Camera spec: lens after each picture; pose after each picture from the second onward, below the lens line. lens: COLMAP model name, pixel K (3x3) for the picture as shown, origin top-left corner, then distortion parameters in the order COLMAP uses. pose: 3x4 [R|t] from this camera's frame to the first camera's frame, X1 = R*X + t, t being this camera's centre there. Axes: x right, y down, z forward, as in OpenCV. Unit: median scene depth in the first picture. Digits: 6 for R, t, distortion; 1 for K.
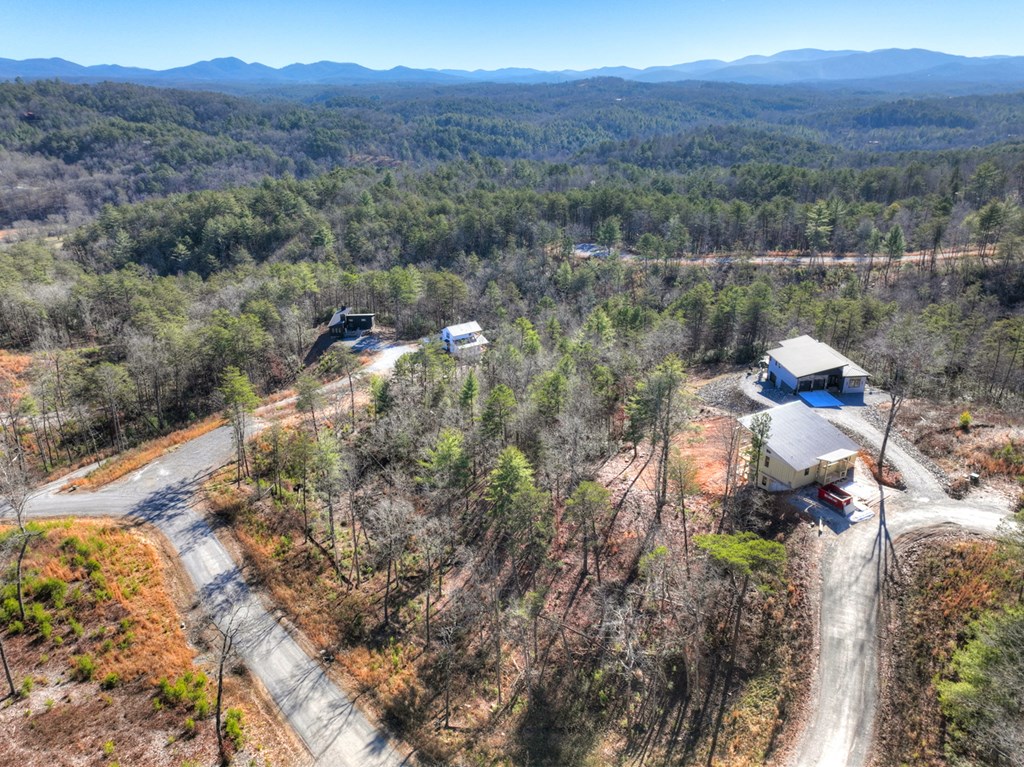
lens RADIAL K [[723.6, 0, 512.0], [0, 723.6, 383.5], [0, 0, 1]] dist [0.001090, 0.013005]
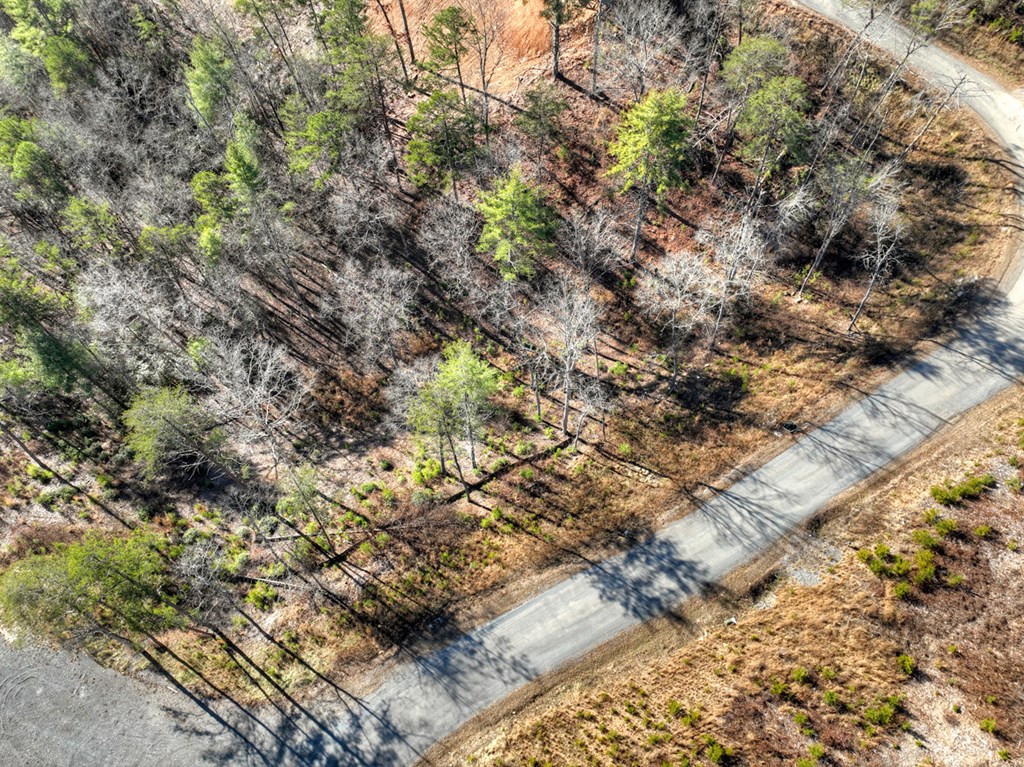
lens RADIAL K [[723.6, 0, 512.0], [0, 723.6, 383.5], [0, 0, 1]] dist [0.001090, 0.013005]
pose [[0.170444, -0.838886, 0.516932, -0.292518], [0.393057, 0.538946, 0.745012, -0.158109], [-0.903579, 0.076200, 0.421590, 0.401099]]
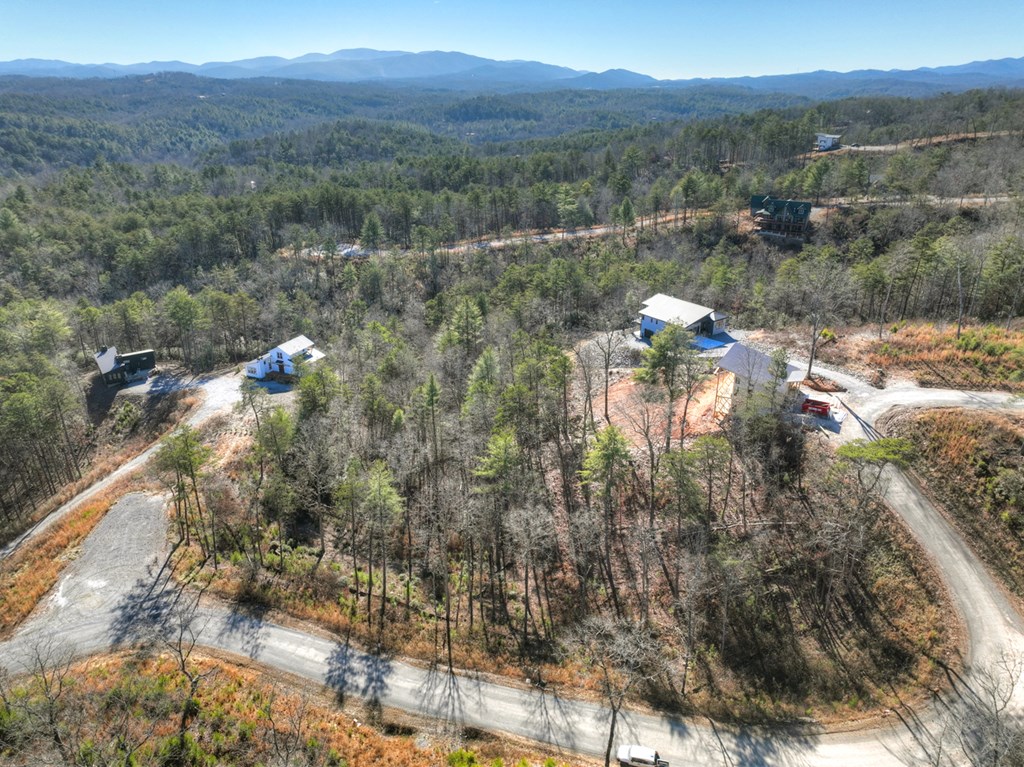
lens RADIAL K [[723.6, 0, 512.0], [0, 723.6, 383.5], [0, 0, 1]] dist [0.001090, 0.013005]
pose [[0.853790, -0.195572, 0.482488, -0.283526], [0.194073, 0.979521, 0.053617, -0.024863], [-0.483093, 0.047860, 0.874260, 0.077748]]
